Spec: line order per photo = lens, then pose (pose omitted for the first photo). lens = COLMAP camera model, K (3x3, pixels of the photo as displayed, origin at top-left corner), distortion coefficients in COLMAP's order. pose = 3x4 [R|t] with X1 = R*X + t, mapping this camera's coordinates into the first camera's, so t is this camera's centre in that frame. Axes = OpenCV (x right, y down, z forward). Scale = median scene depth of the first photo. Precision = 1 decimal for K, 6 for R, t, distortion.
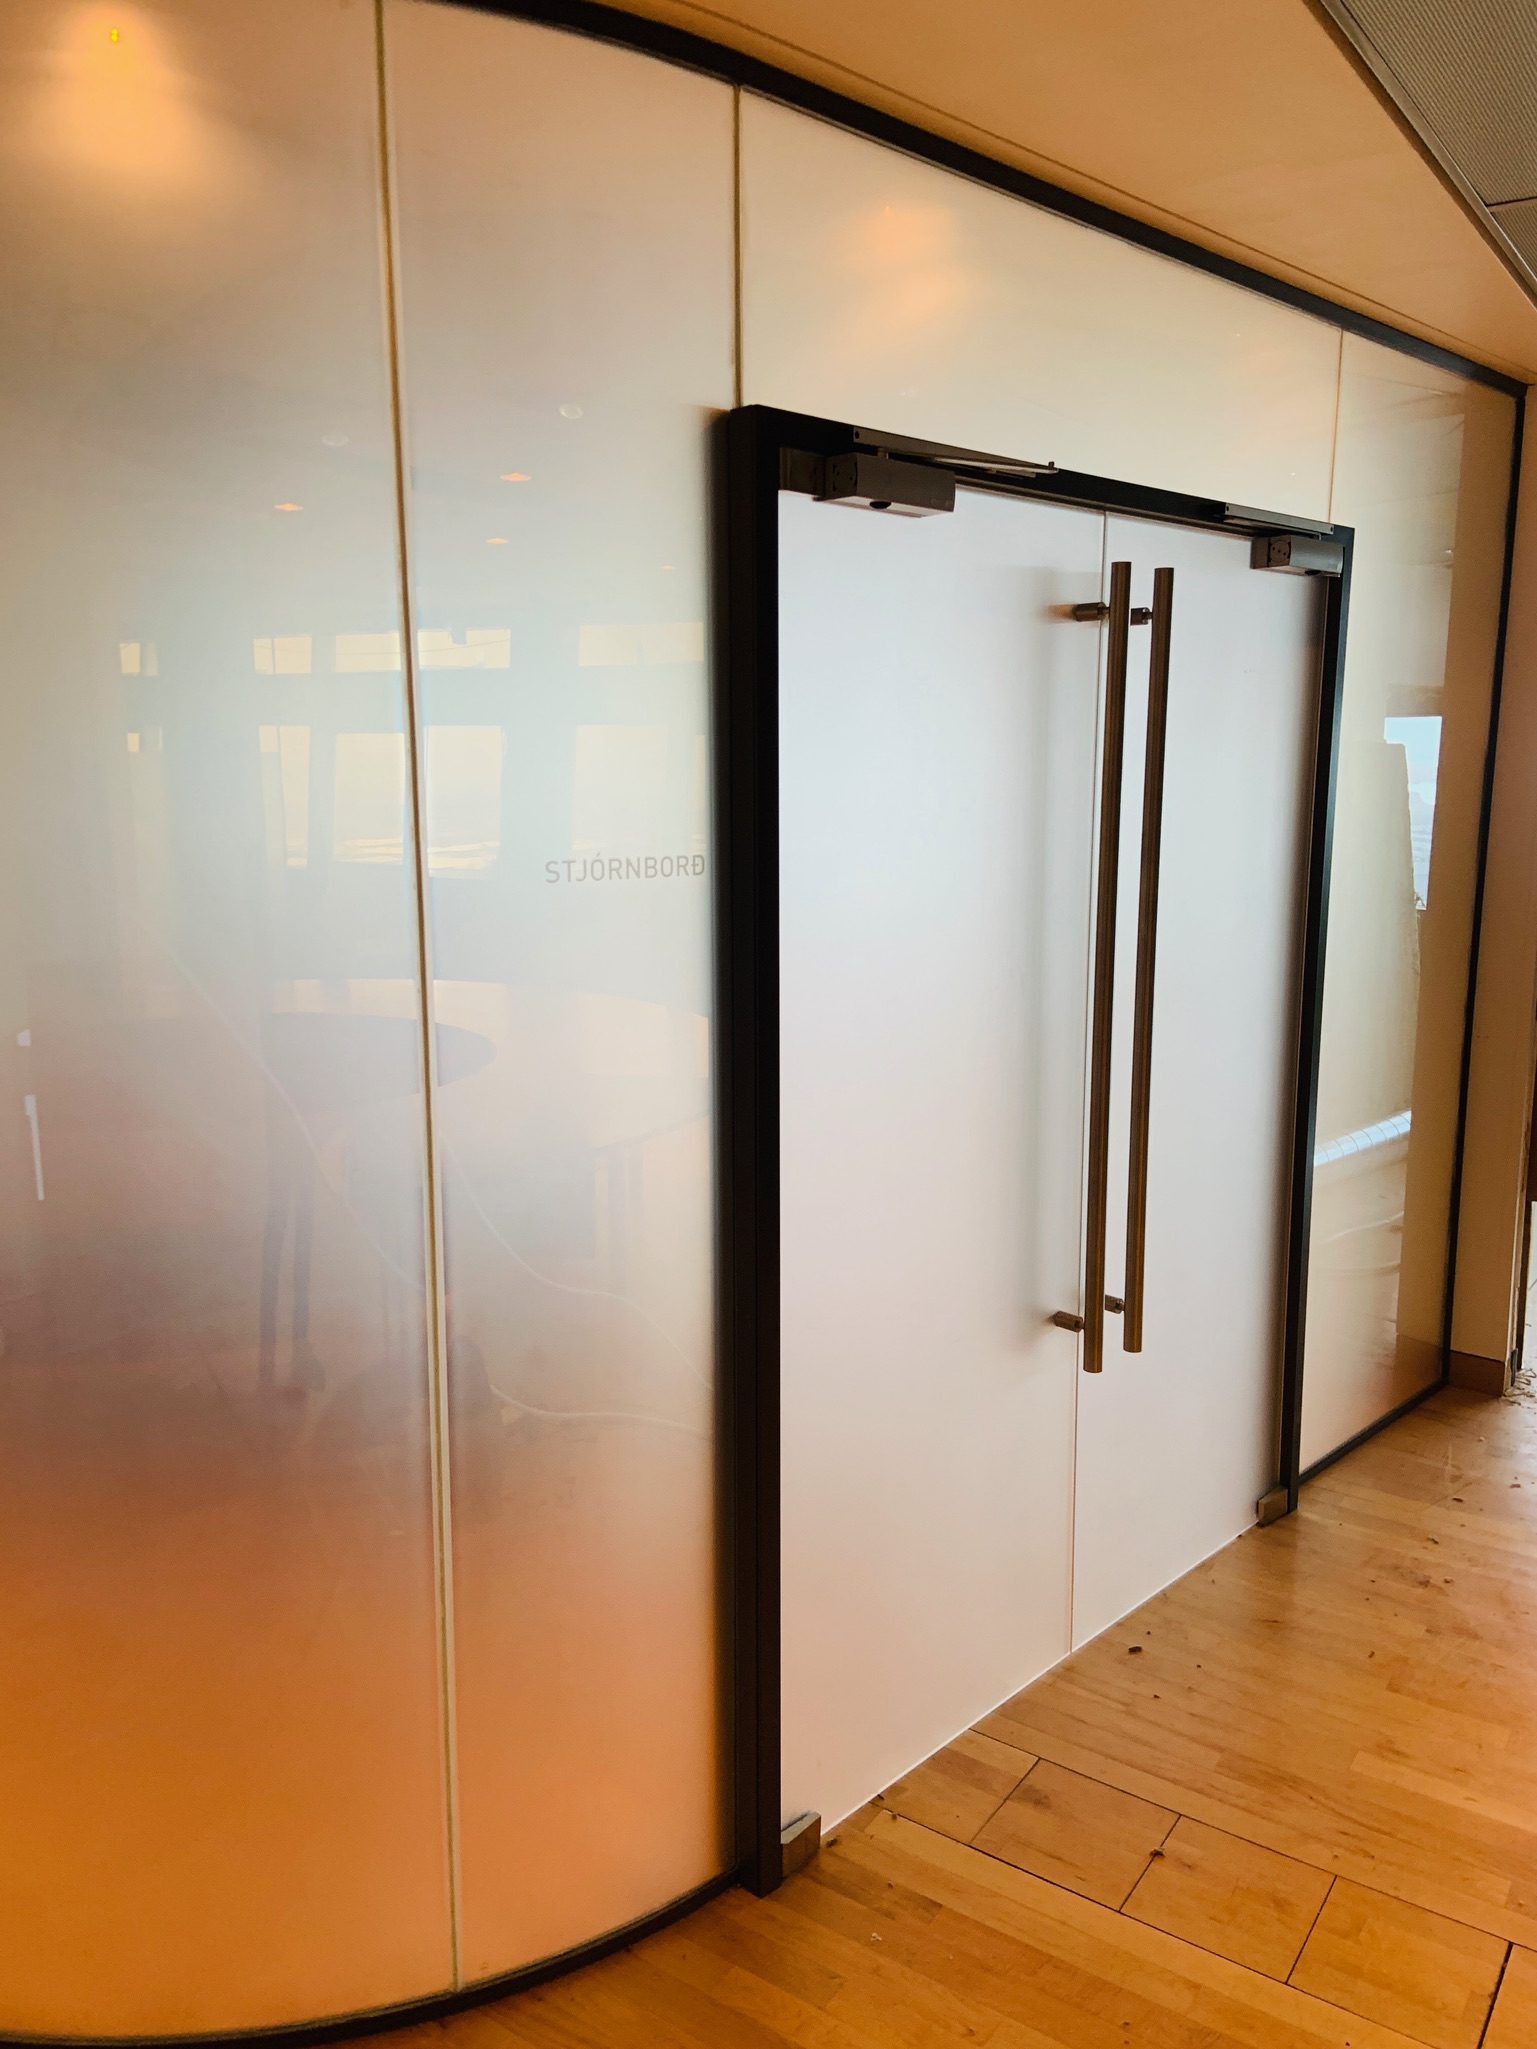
lens RADIAL K [[1531.7, 0, 768.5], [0, 1531.7, 1024.5], [0, 0, 1]] dist [0.136110, -0.163813]
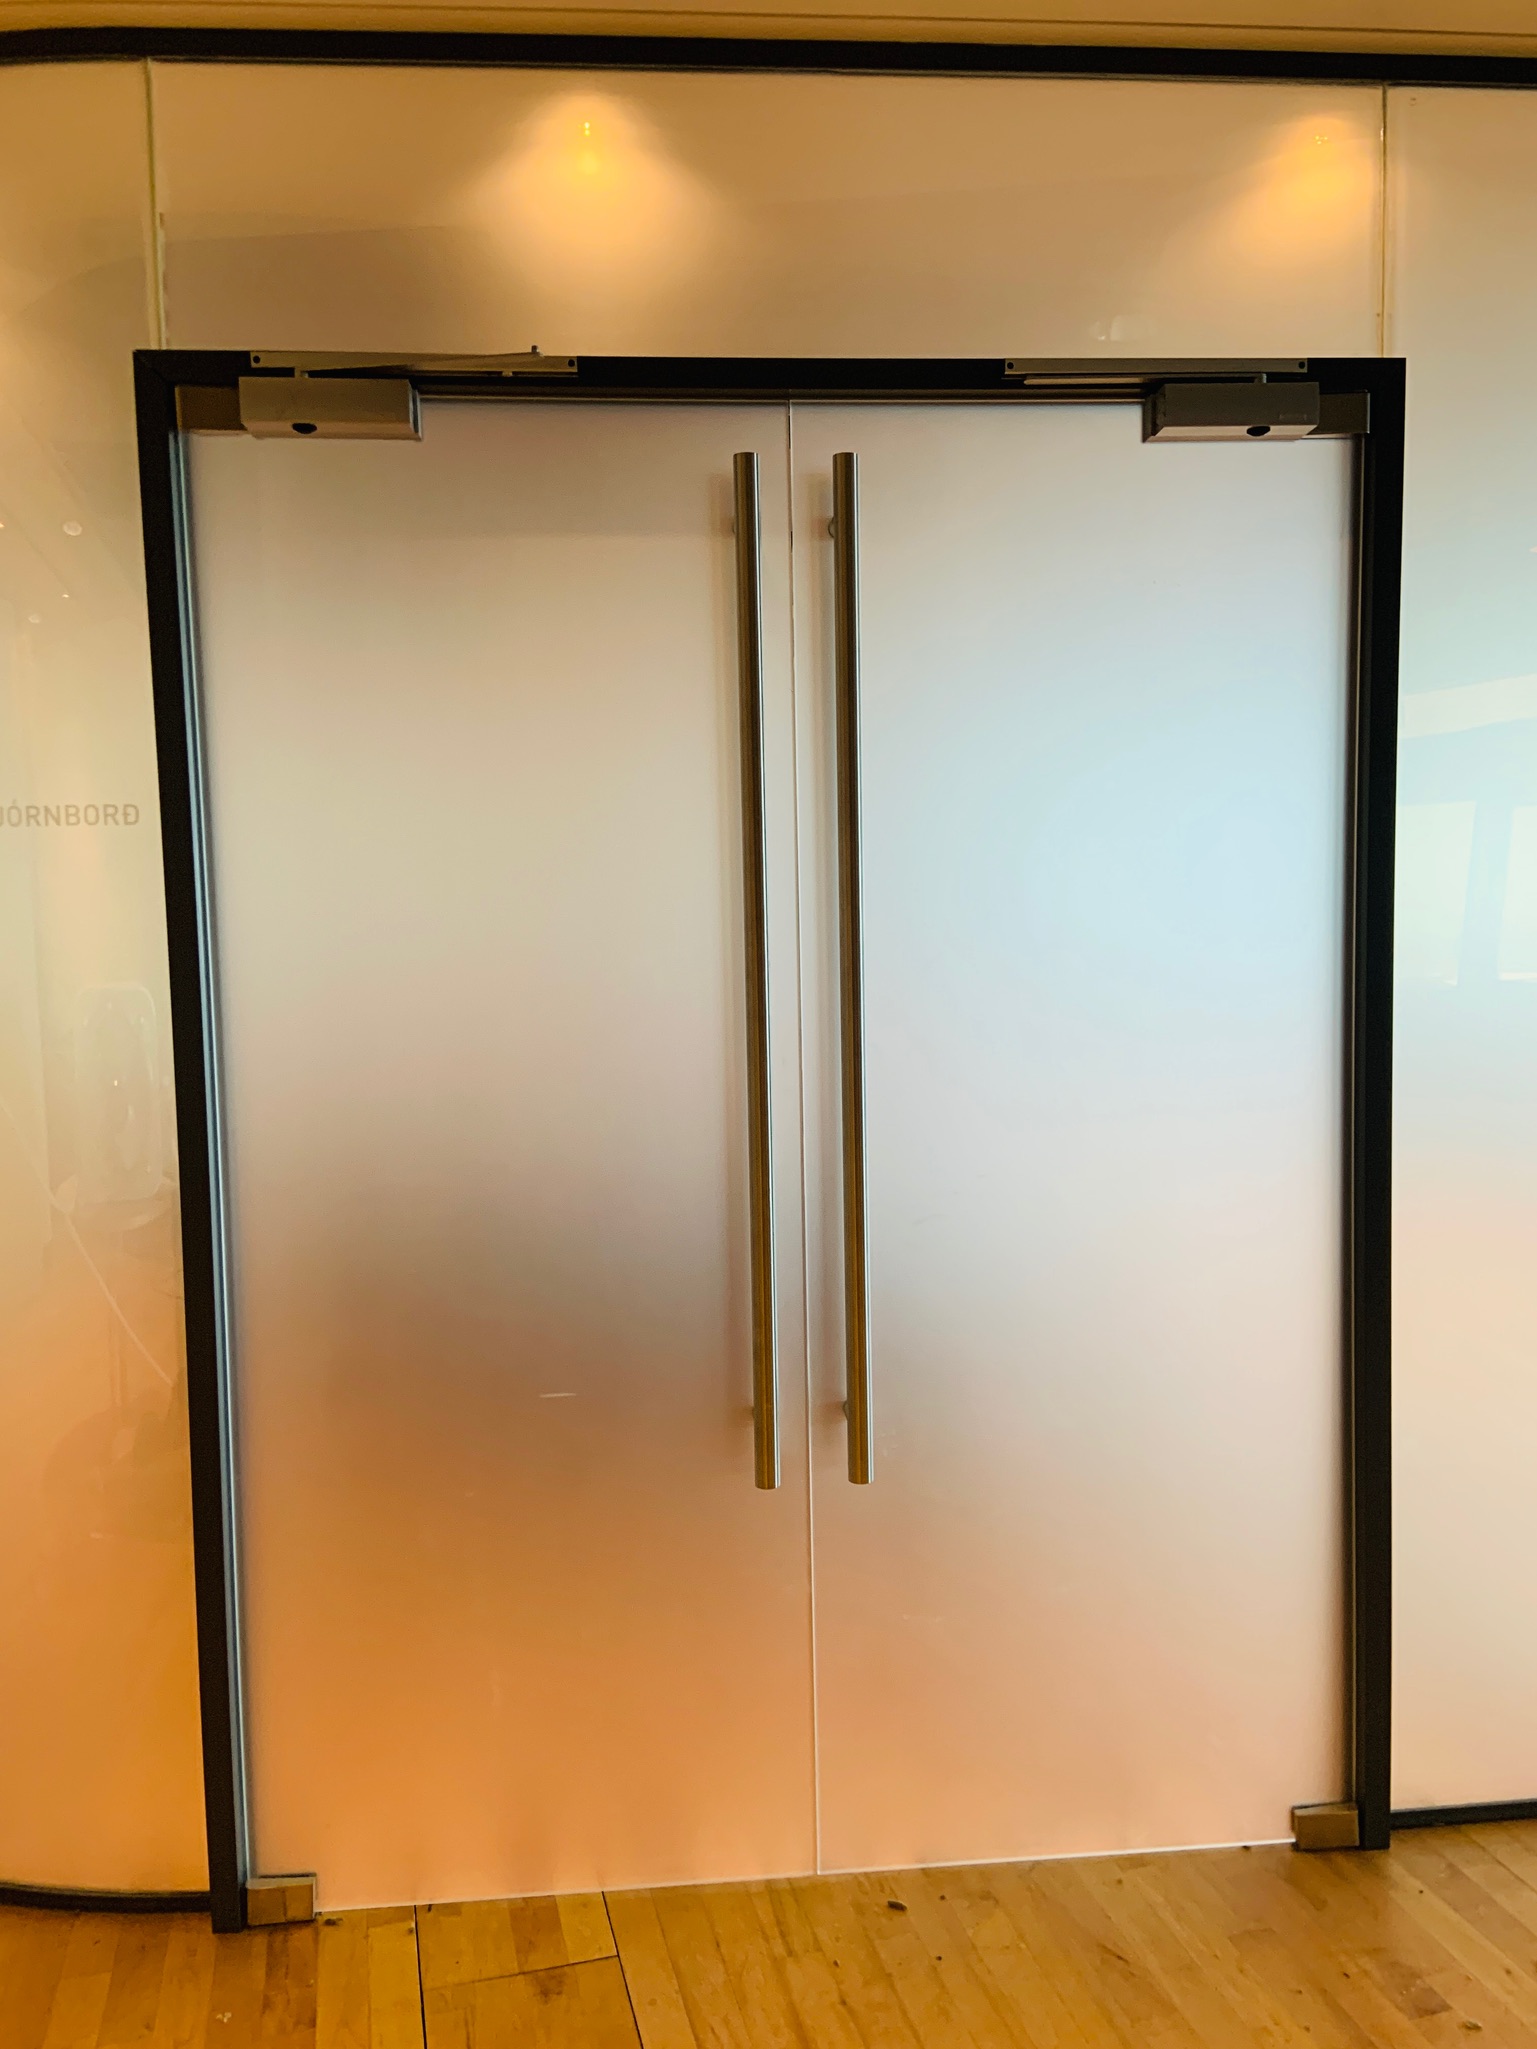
lens RADIAL K [[1531.7, 0, 768.5], [0, 1531.7, 1024.5], [0, 0, 1]] dist [0.136110, -0.163813]
pose [[0.760263, 0.045105, -0.648048, 0.827713], [-0.096744, 0.994323, -0.044290, 0.031843], [0.642372, 0.096367, 0.760311, 0.455231]]
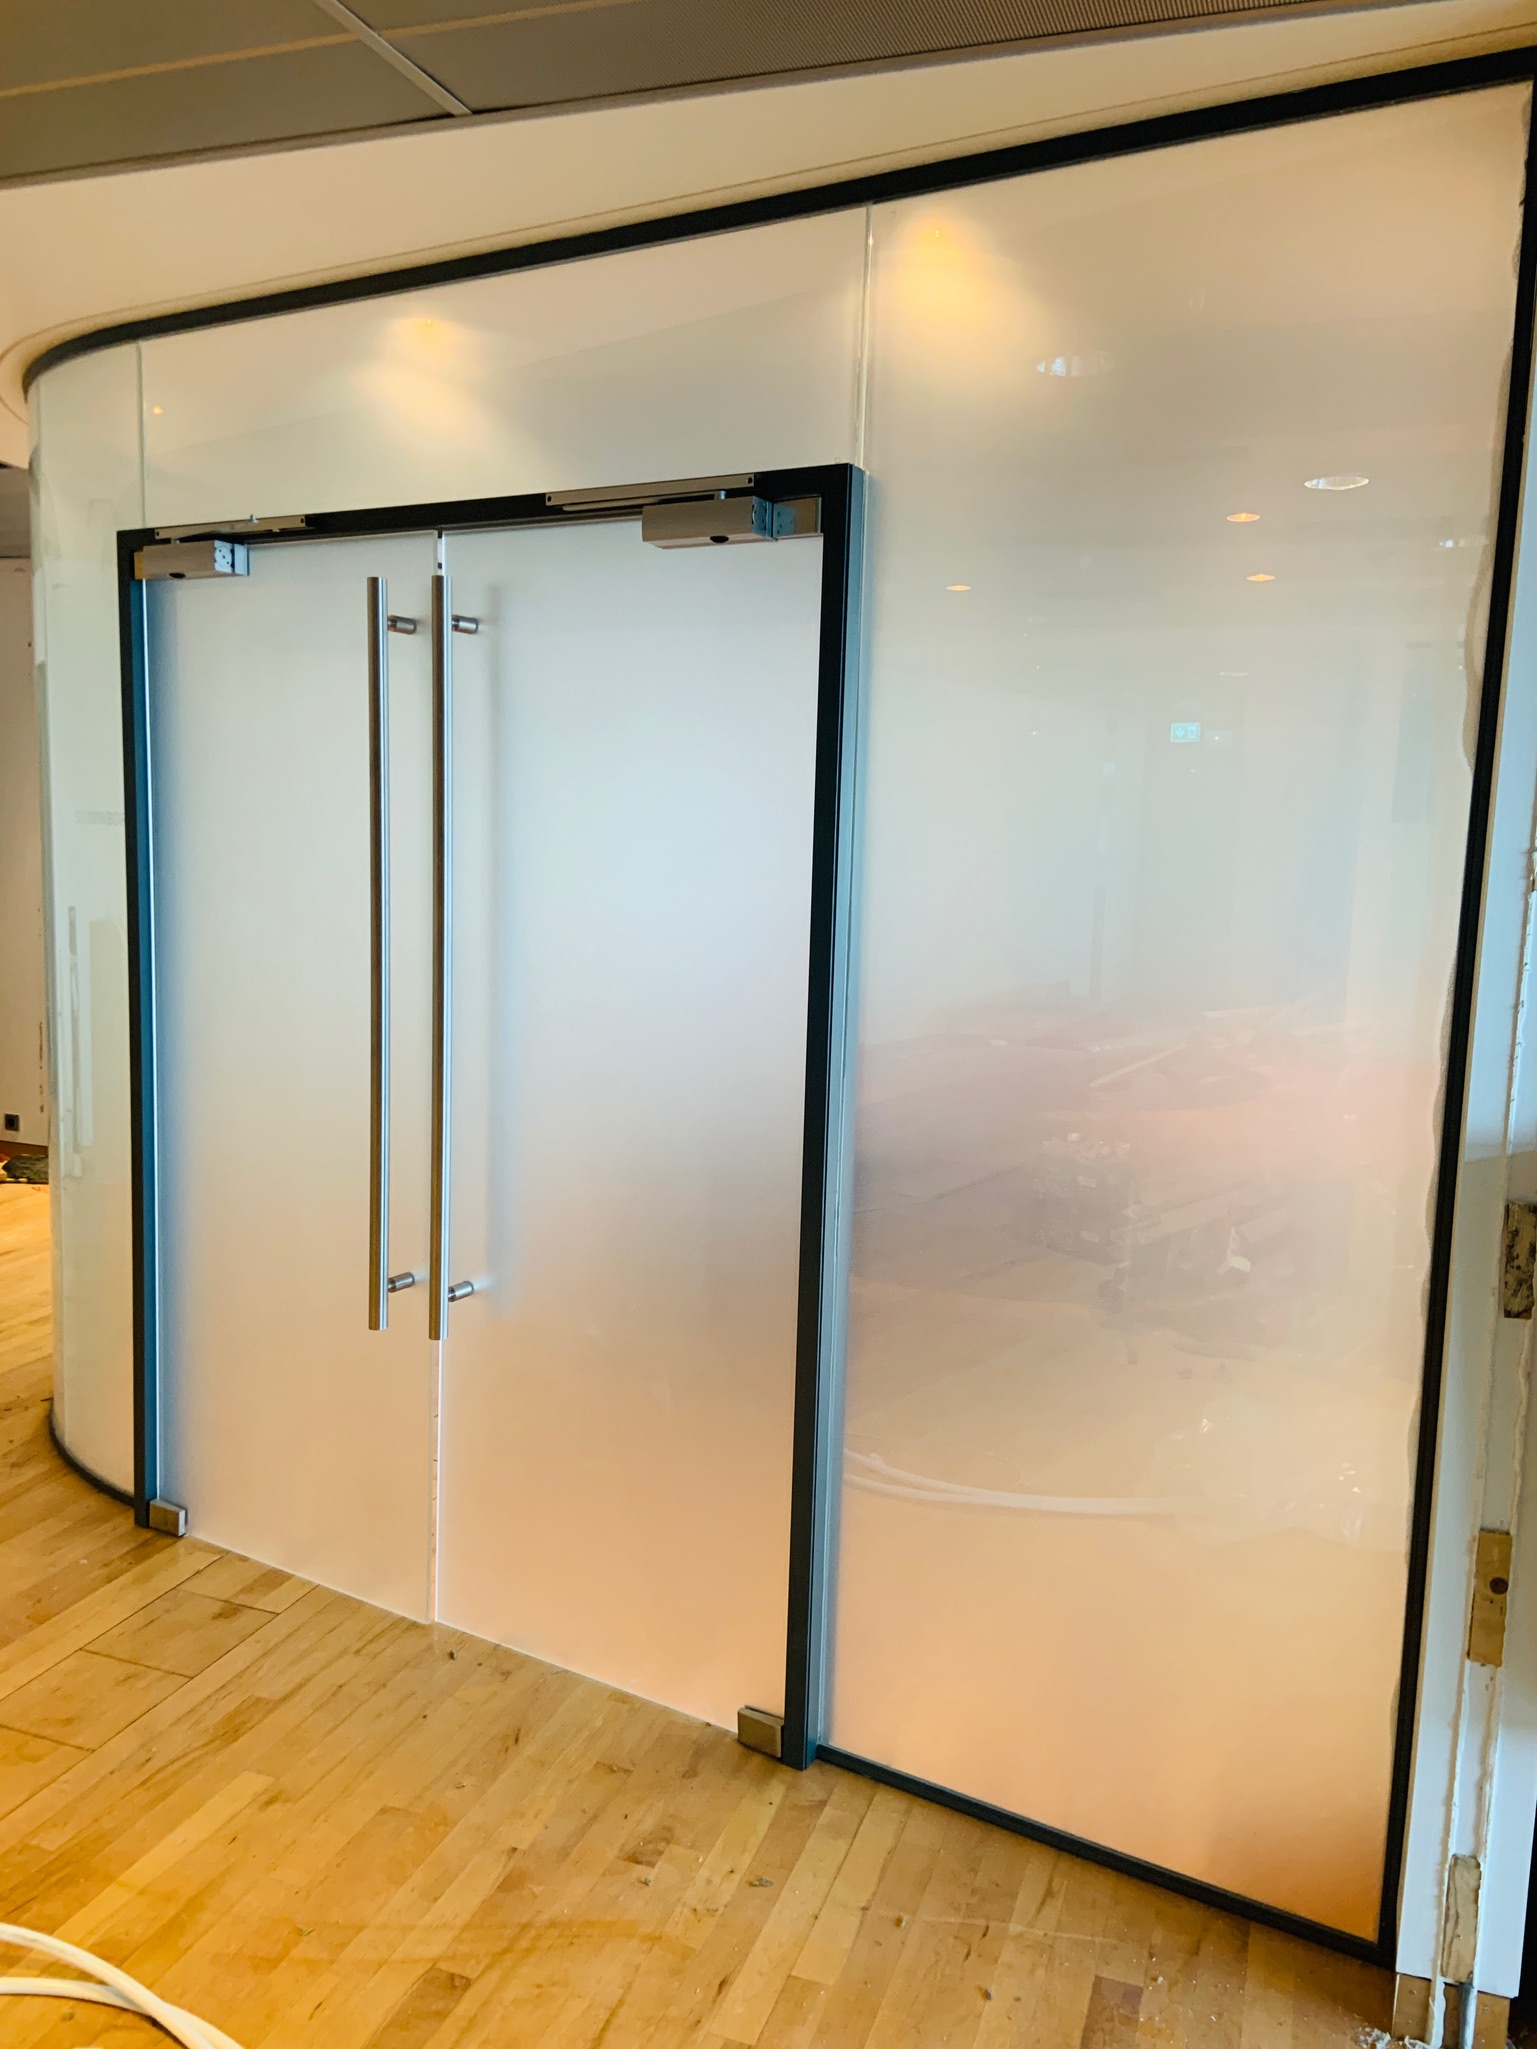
lens RADIAL K [[1531.7, 0, 768.5], [0, 1531.7, 1024.5], [0, 0, 1]] dist [0.136110, -0.163813]
pose [[0.249307, 0.137539, -0.958608, 1.505384], [-0.197644, 0.976255, 0.088669, -0.153237], [0.948042, 0.167357, 0.270571, 1.092476]]
